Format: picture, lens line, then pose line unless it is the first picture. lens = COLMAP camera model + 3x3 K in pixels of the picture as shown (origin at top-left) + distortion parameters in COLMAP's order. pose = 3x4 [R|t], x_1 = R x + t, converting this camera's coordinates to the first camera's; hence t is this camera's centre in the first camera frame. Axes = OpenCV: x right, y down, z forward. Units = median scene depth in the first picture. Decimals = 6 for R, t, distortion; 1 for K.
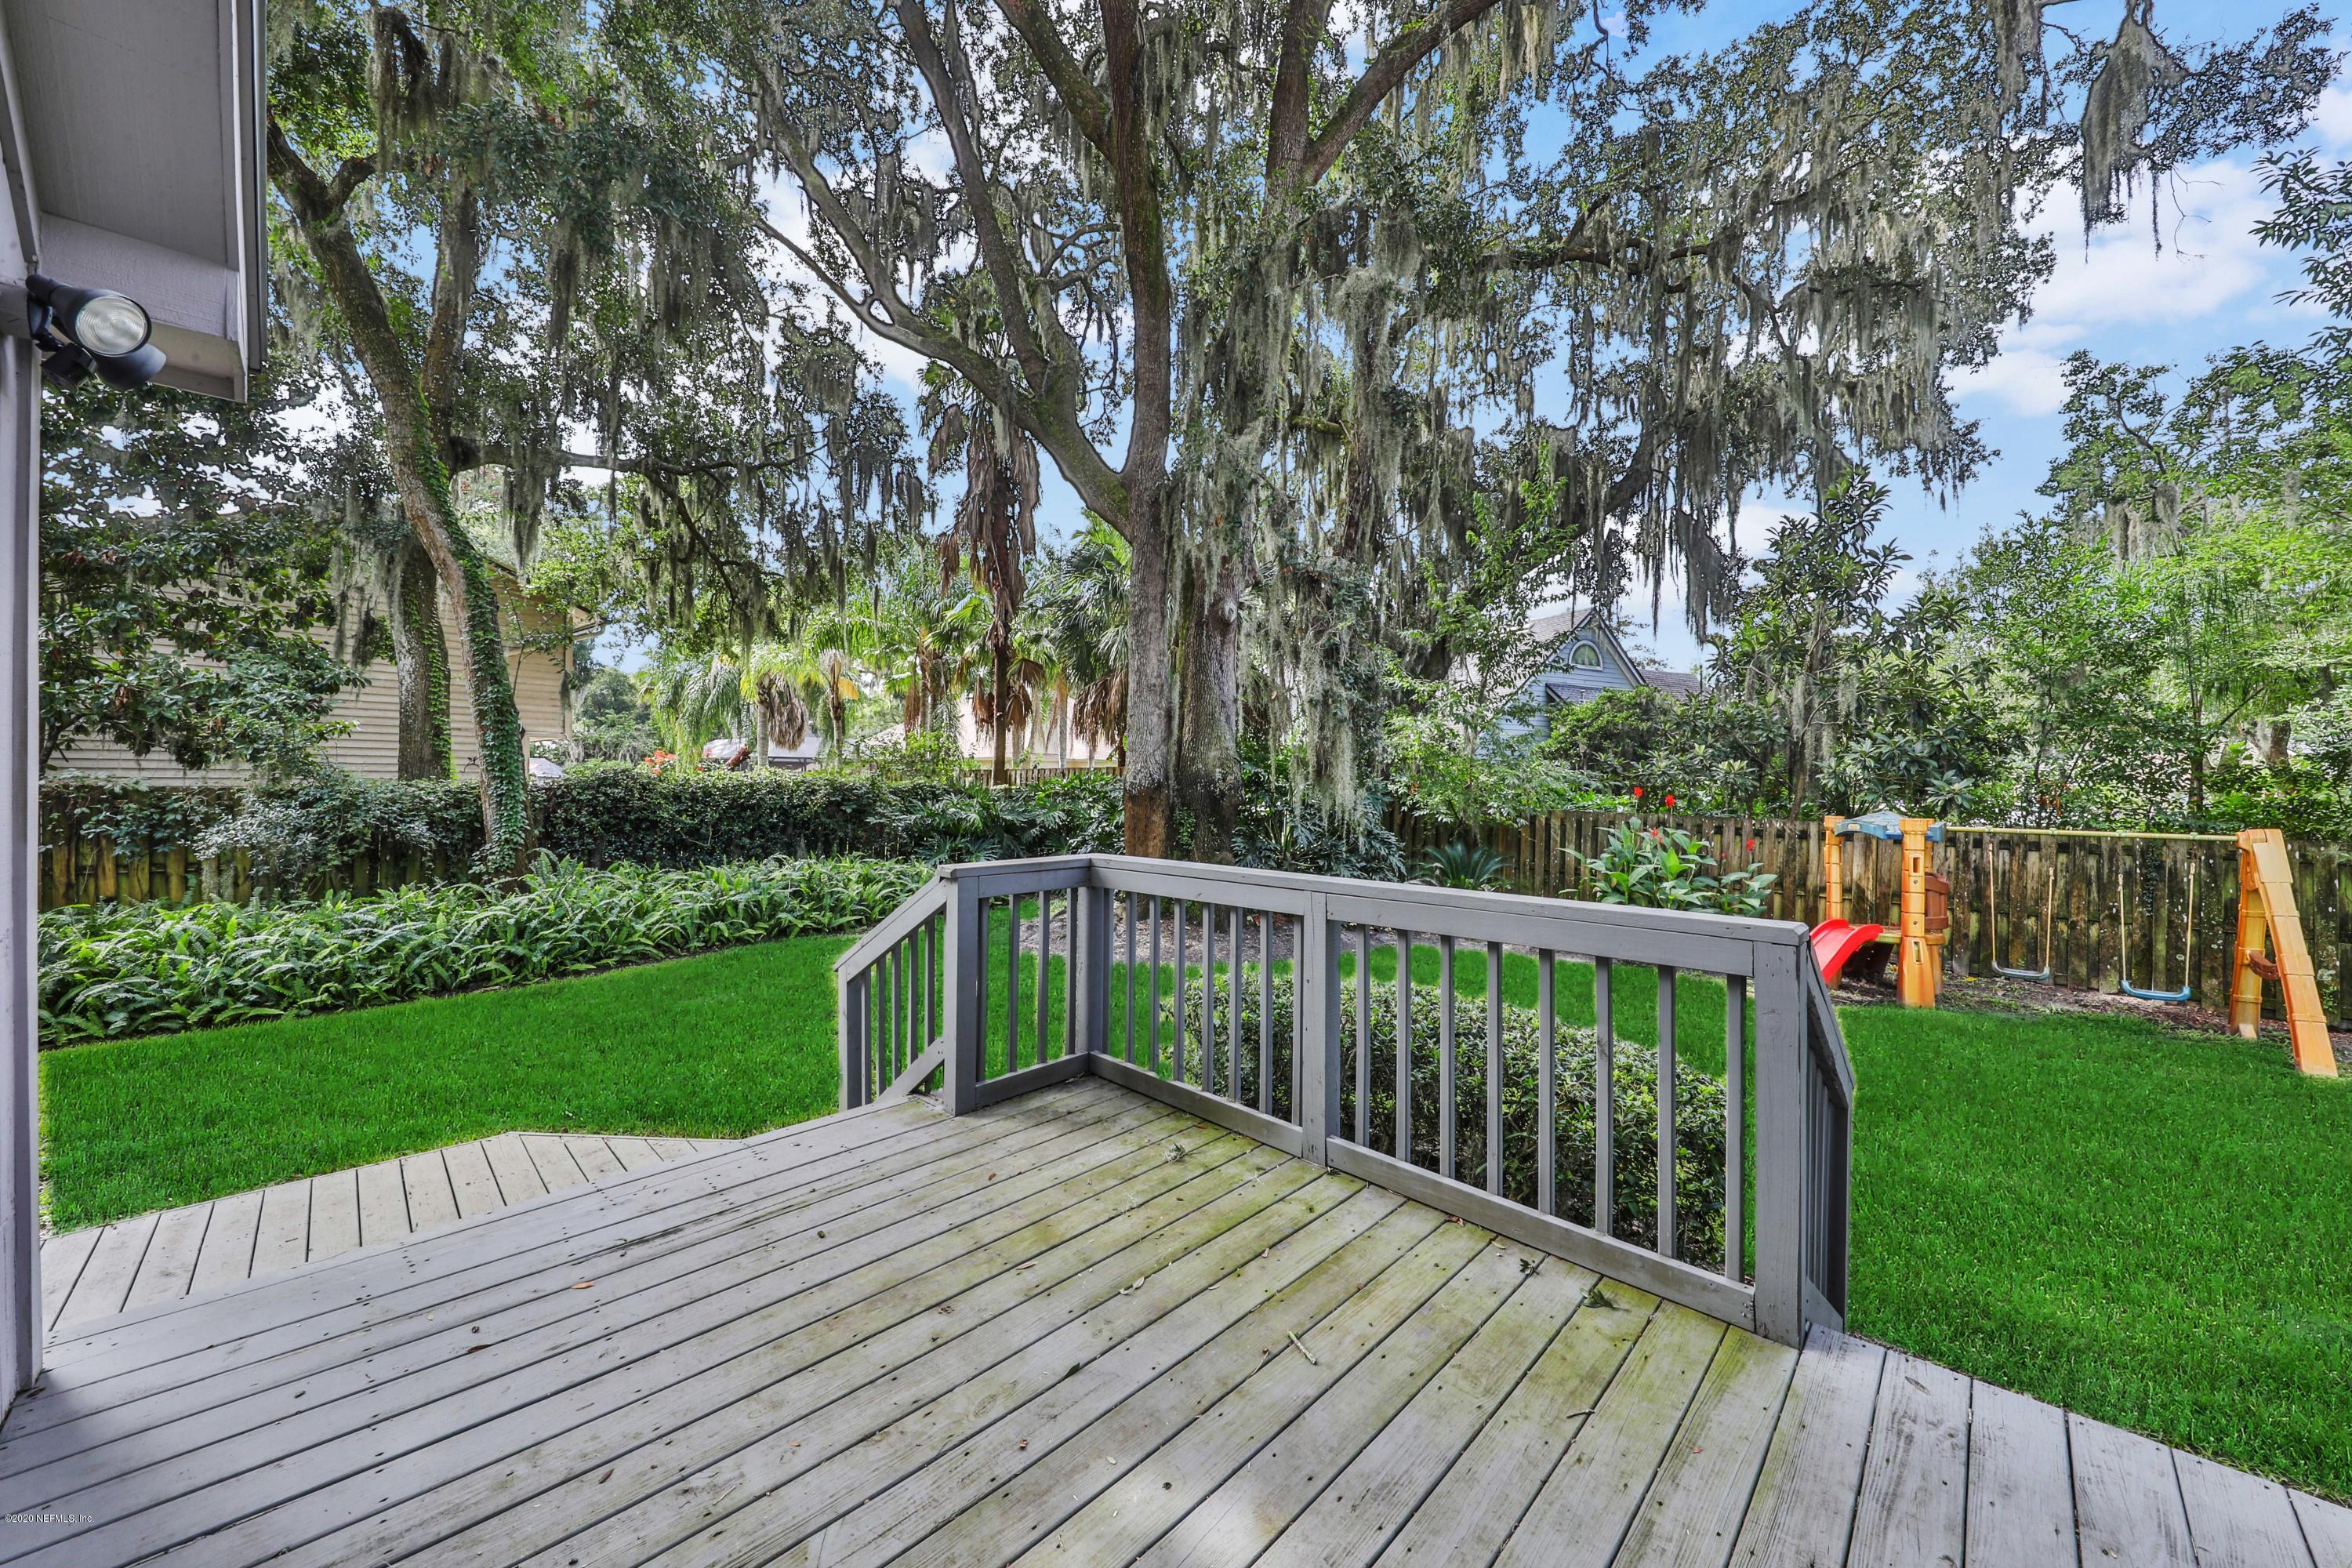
lens RADIAL K [[862.3, 0, 1174.6], [0, 862.3, 790.0], [0, 0, 1]] dist [-0.000391, -0.000179]
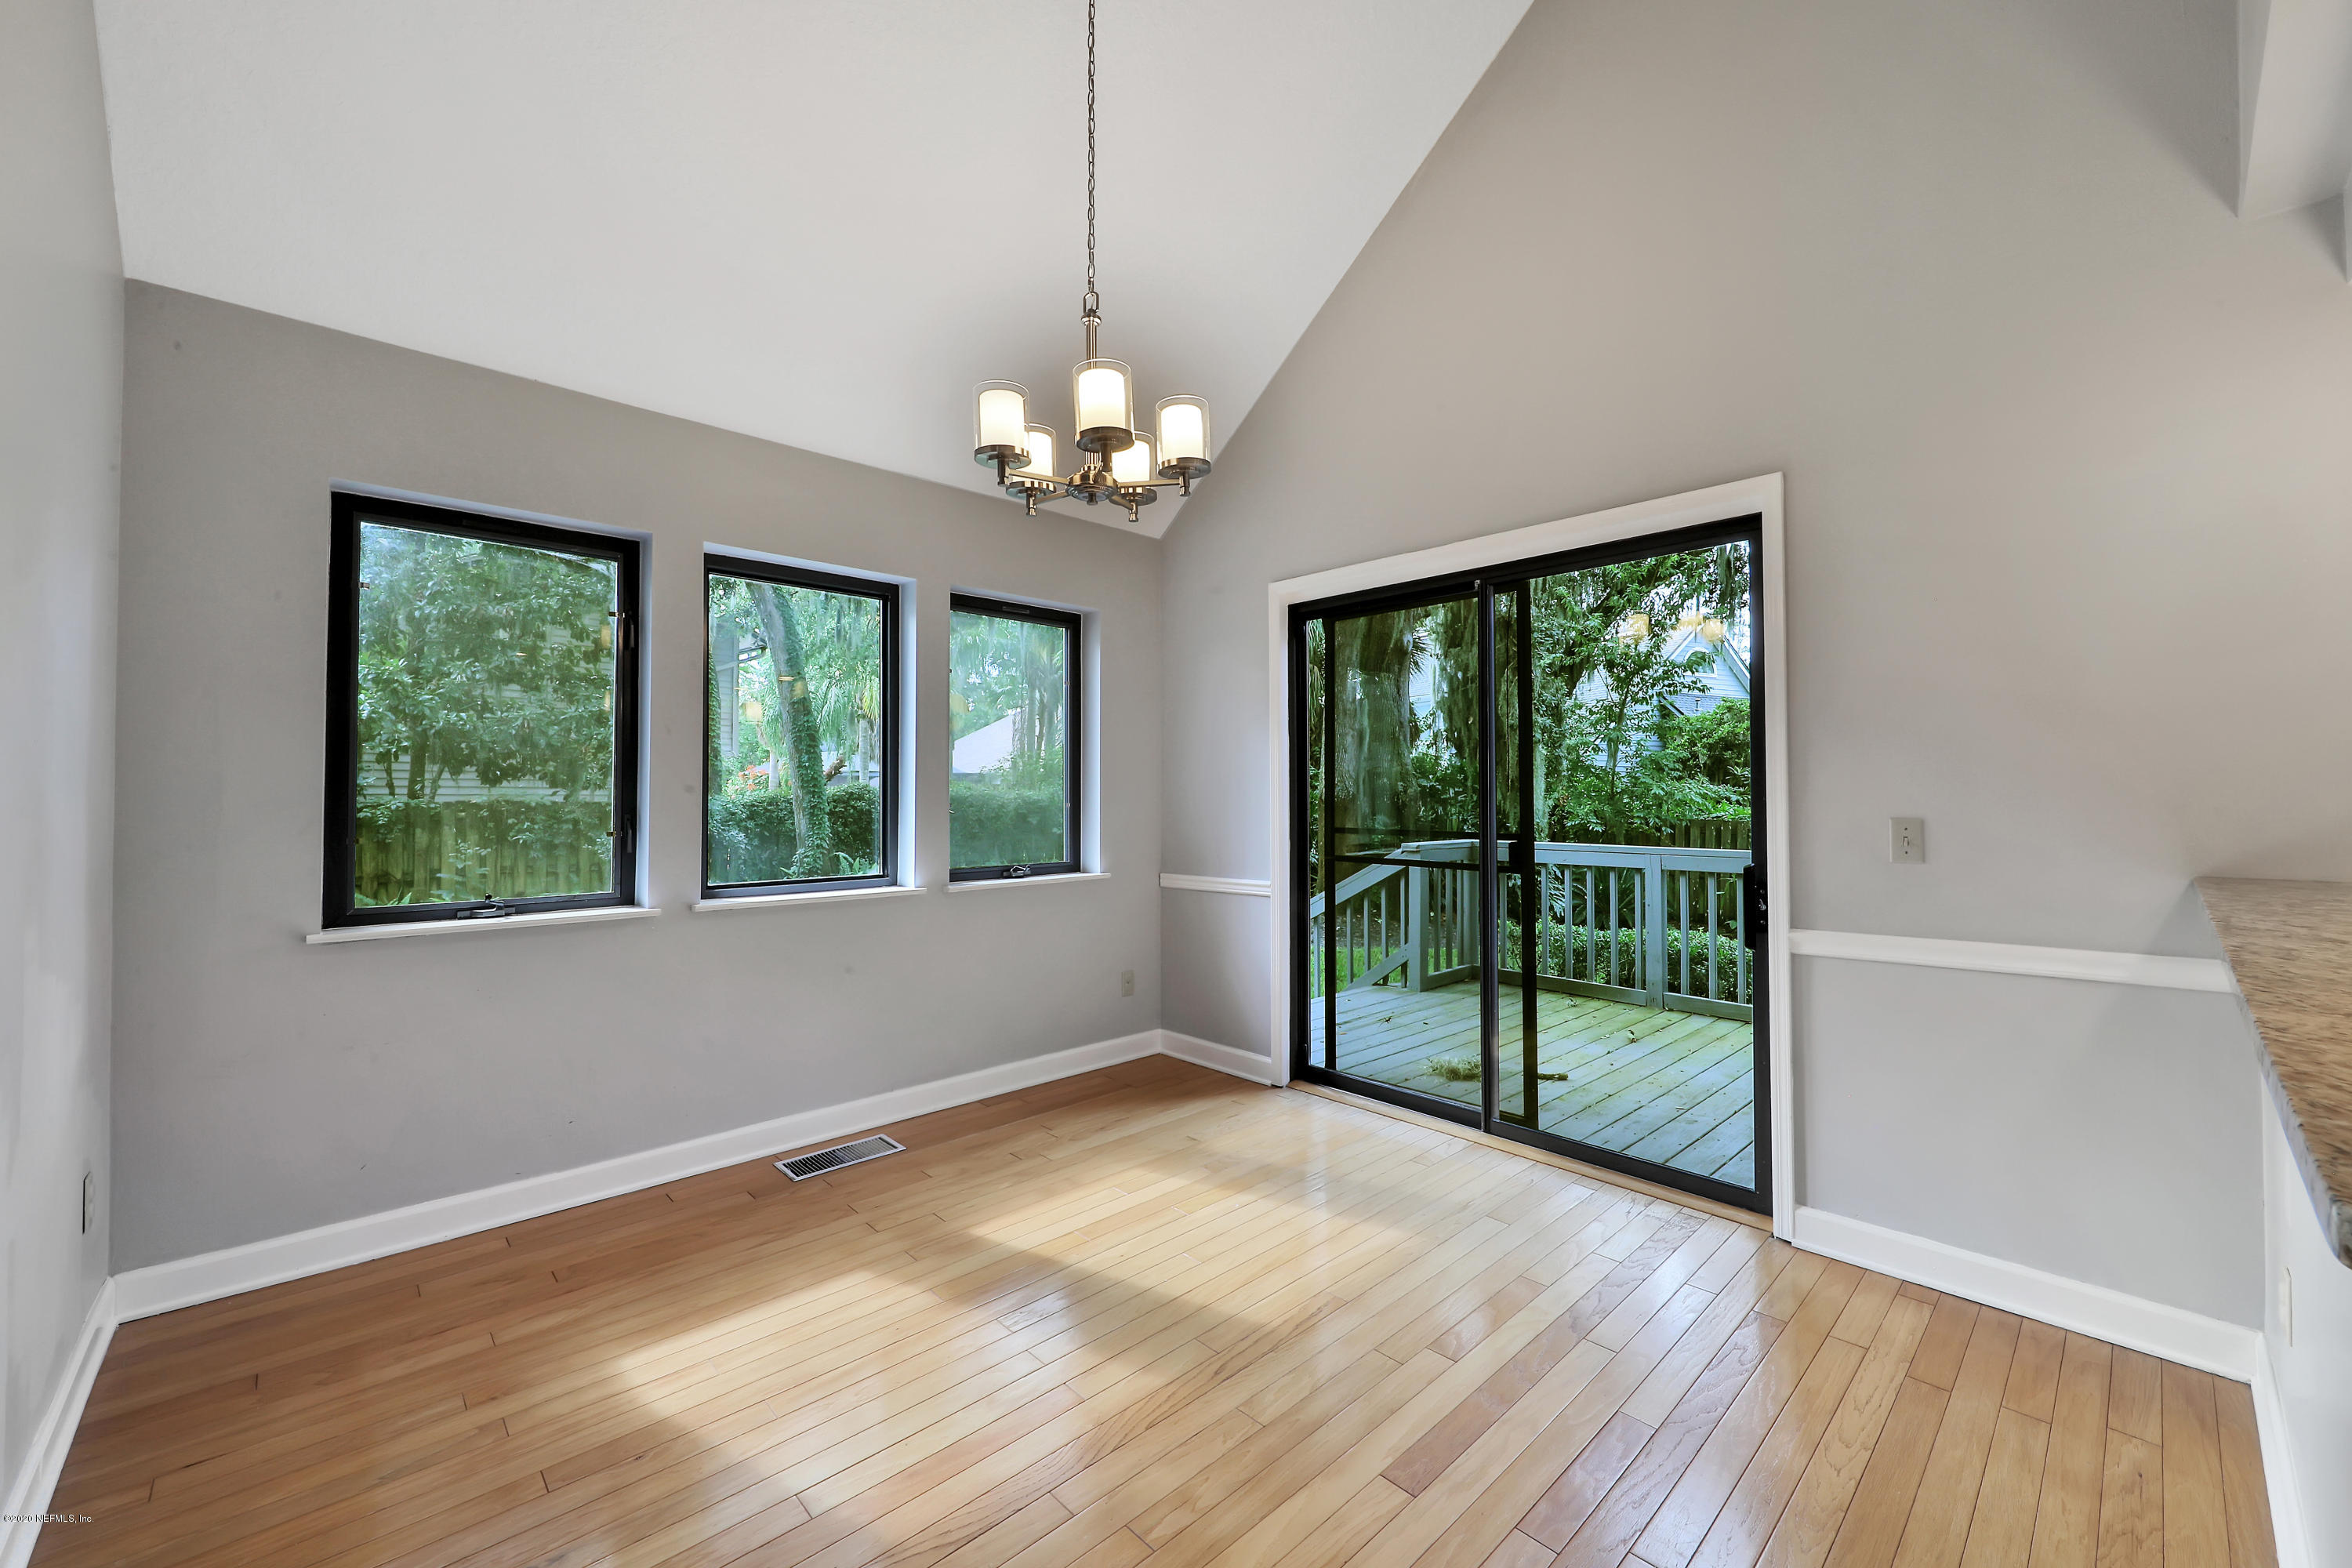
lens RADIAL K [[902.6, 0, 1225.7], [0, 902.6, 785.9], [0, 0, 1]] dist [0.002841, 0.000017]
pose [[0.999461, -0.004117, -0.032570, -0.134436], [0.003481, 0.999802, -0.019583, 0.001843], [0.032644, 0.019459, 0.999278, -0.183007]]
